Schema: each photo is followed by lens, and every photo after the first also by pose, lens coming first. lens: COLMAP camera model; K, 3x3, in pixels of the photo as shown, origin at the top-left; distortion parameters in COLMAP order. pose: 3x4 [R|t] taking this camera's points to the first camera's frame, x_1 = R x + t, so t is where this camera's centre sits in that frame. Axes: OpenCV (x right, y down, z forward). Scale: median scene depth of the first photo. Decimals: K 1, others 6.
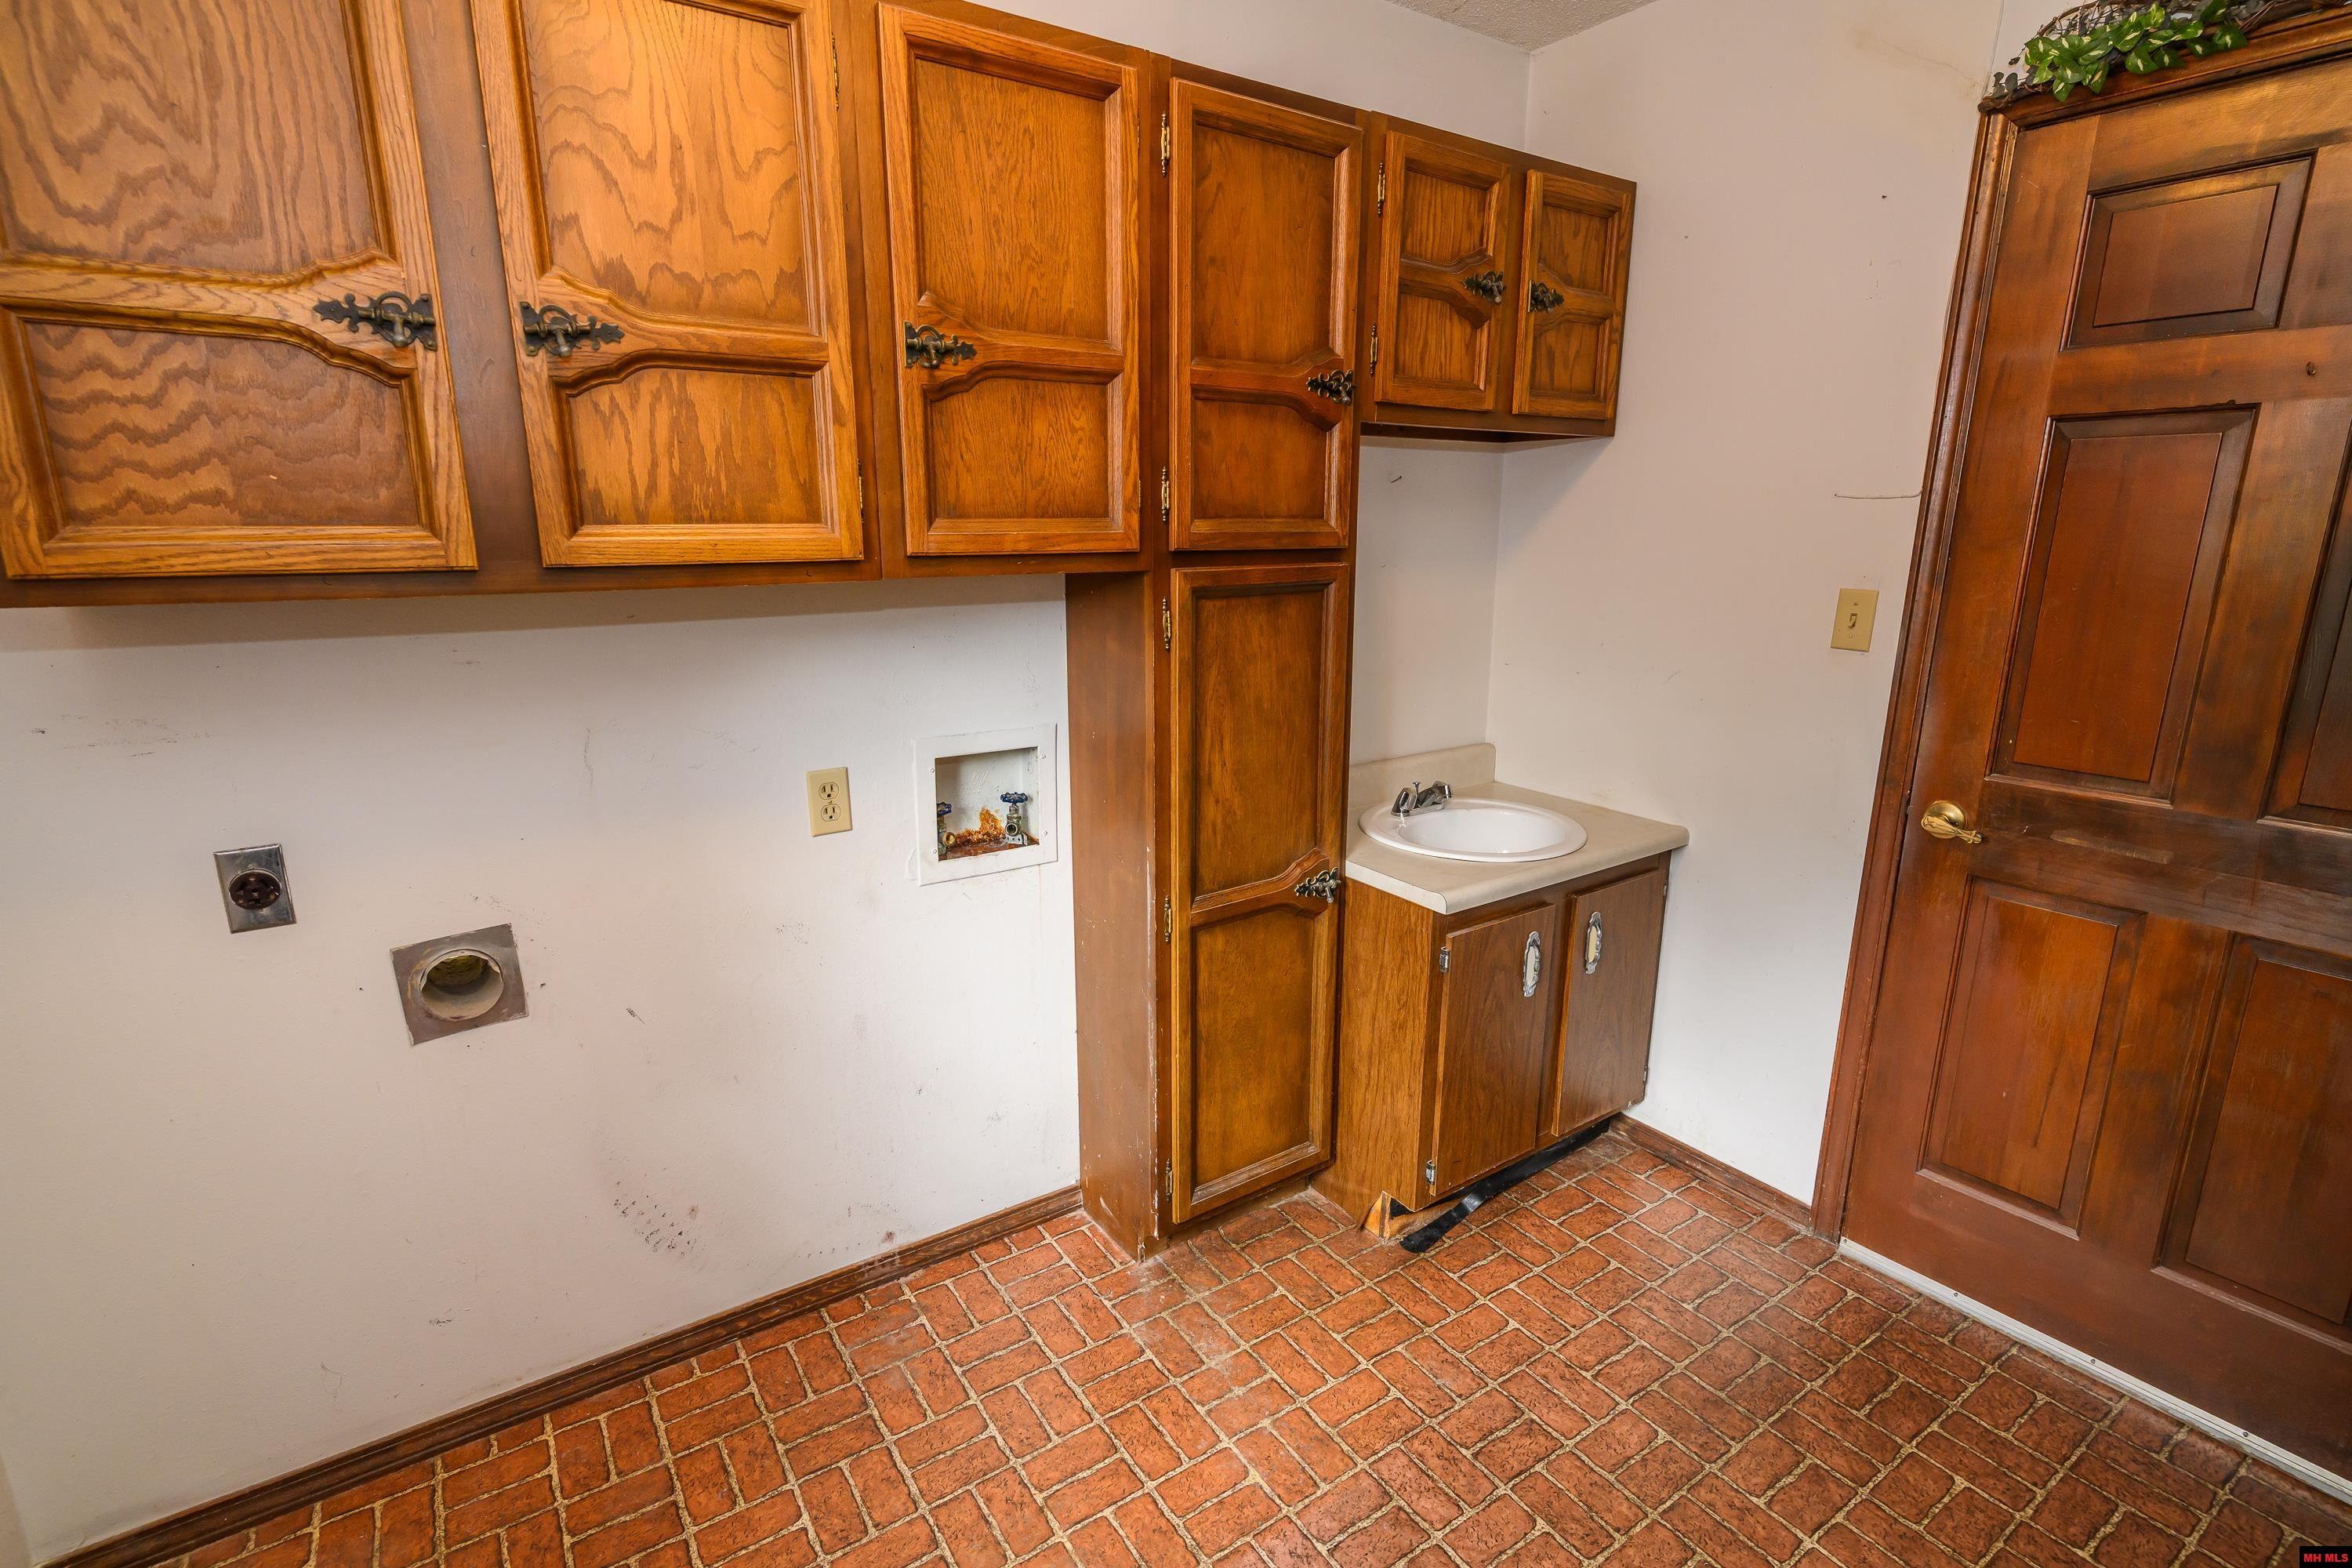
lens RADIAL K [[1109.2, 0, 1180.1], [0, 1109.2, 790.8], [0, 0, 1]] dist [0.002228, 0.000491]
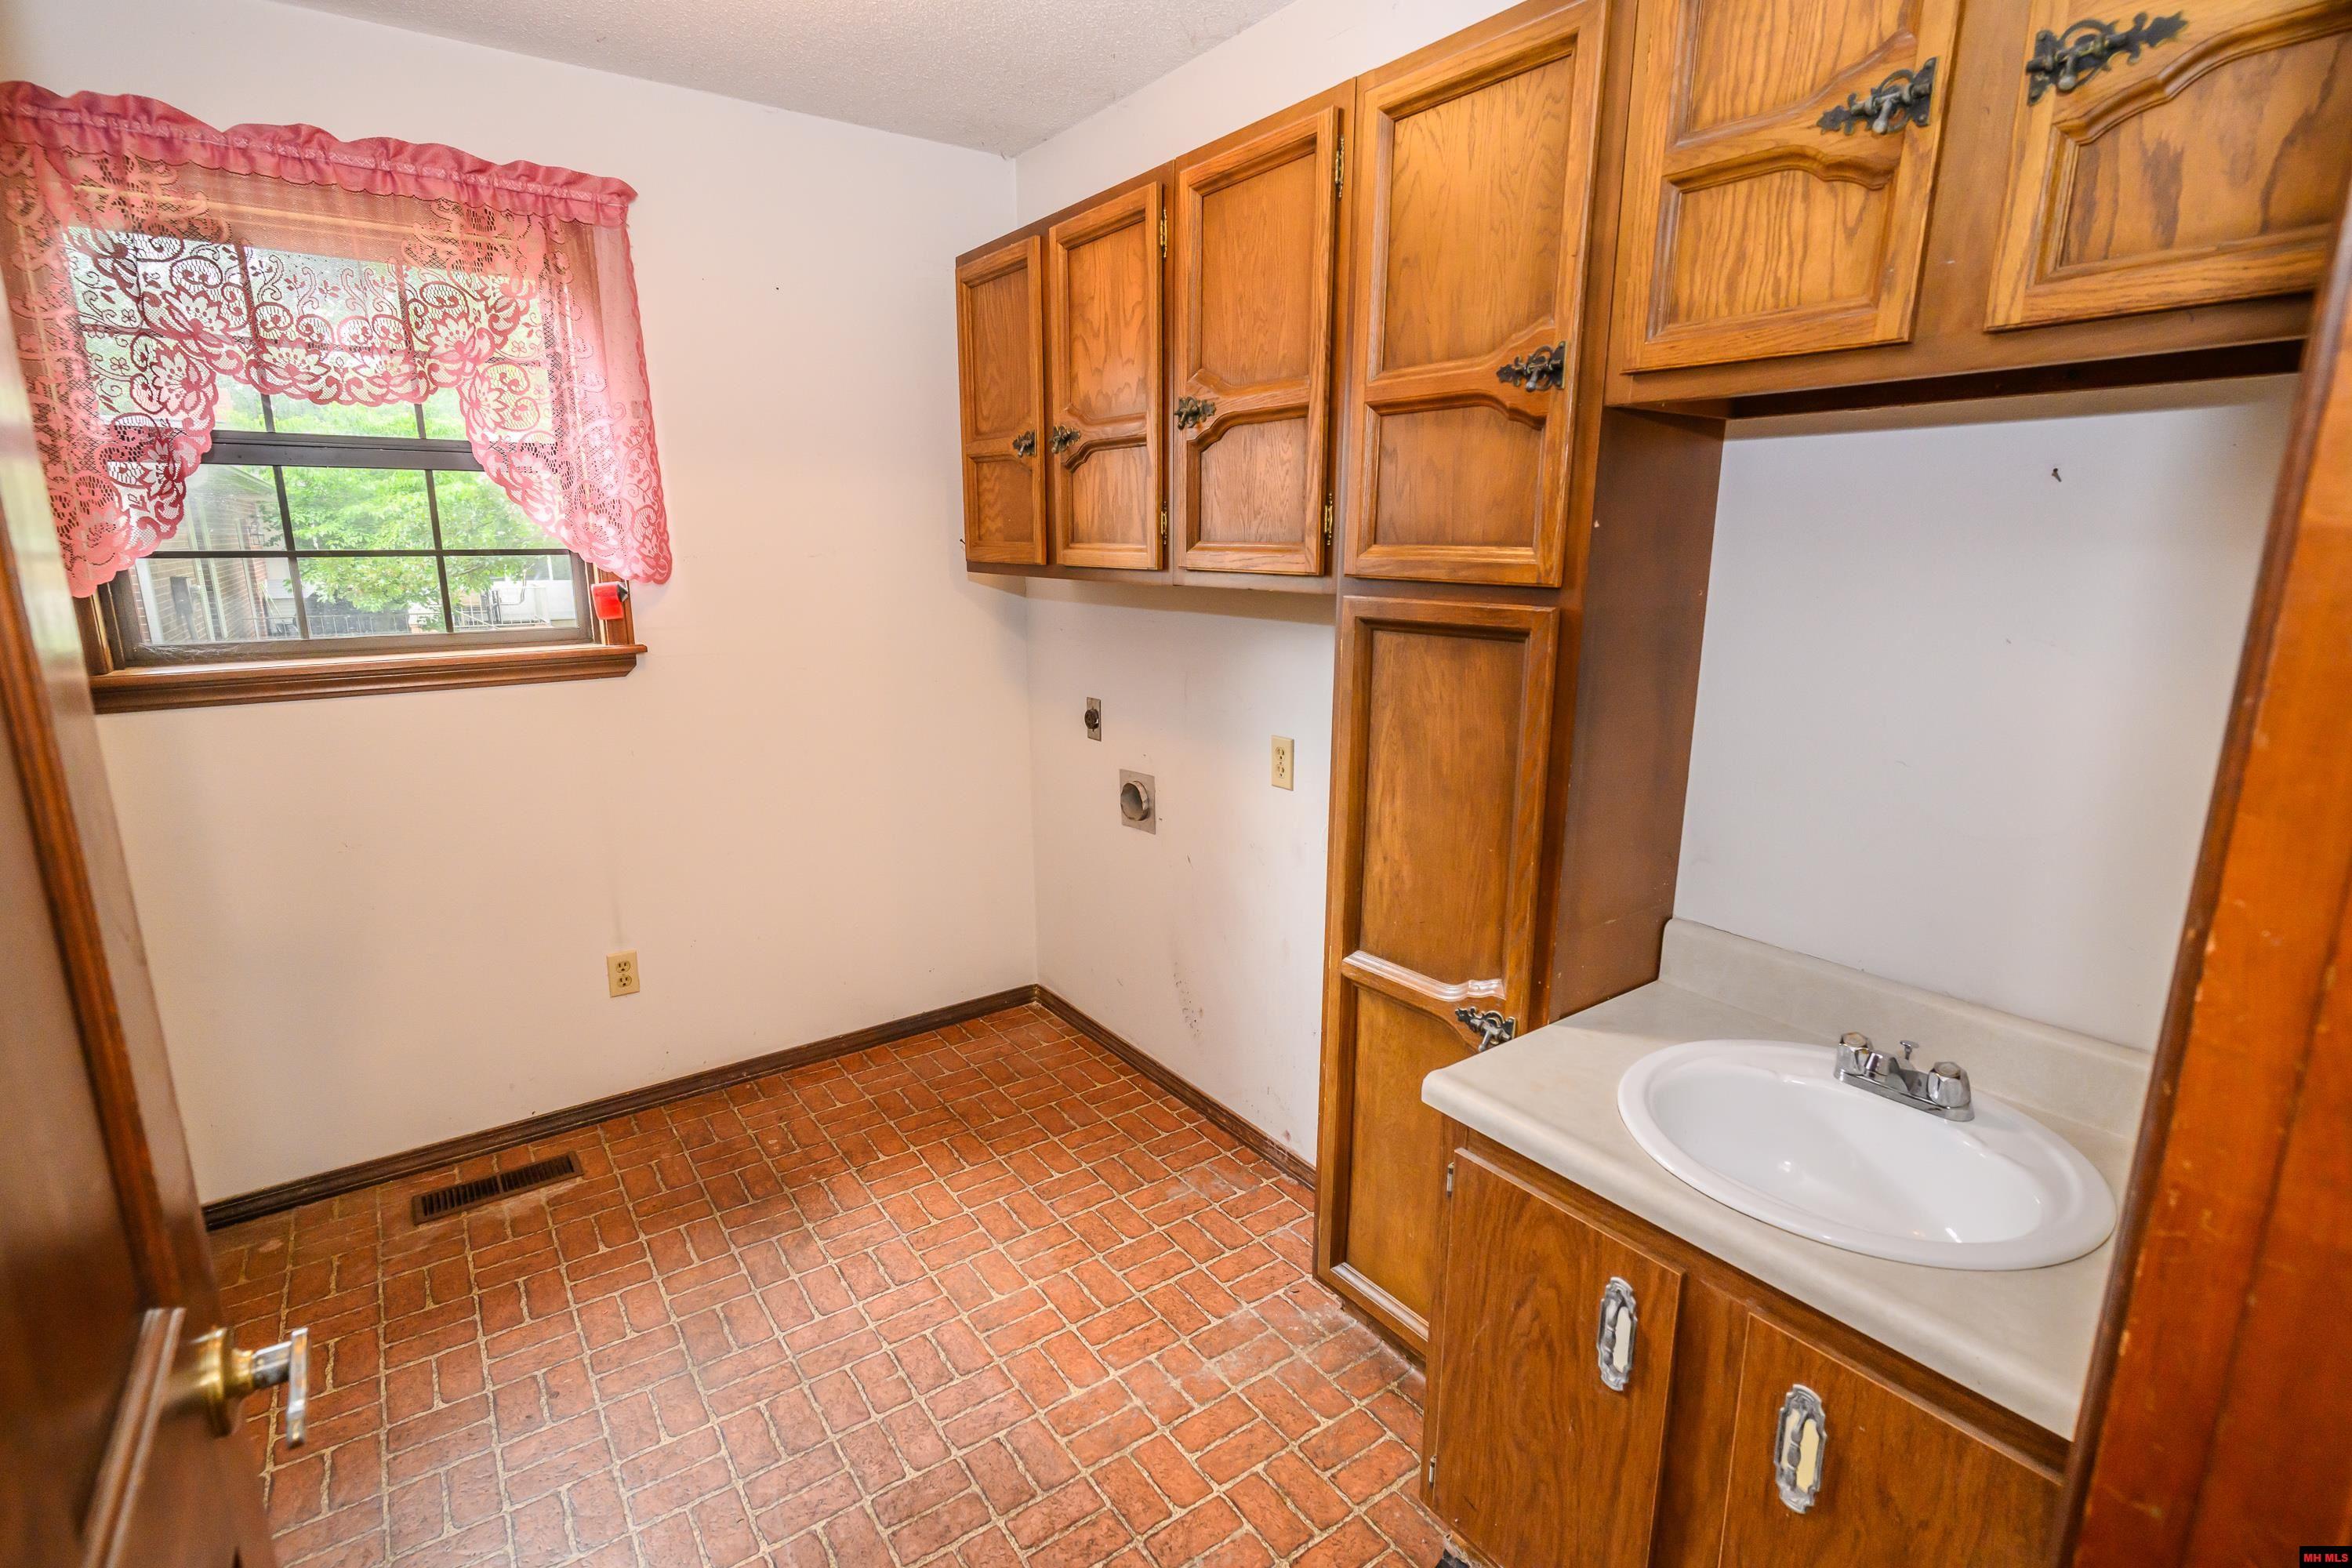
lens RADIAL K [[1106.8, 0, 1154.0], [0, 1106.8, 793.8], [0, 0, 1]] dist [0.000004, 0.001445]
pose [[0.020426, 0.228075, -0.973429, 0.956630], [-0.243343, 0.945487, 0.216422, -0.202470], [0.969725, 0.232456, 0.074813, 0.797235]]
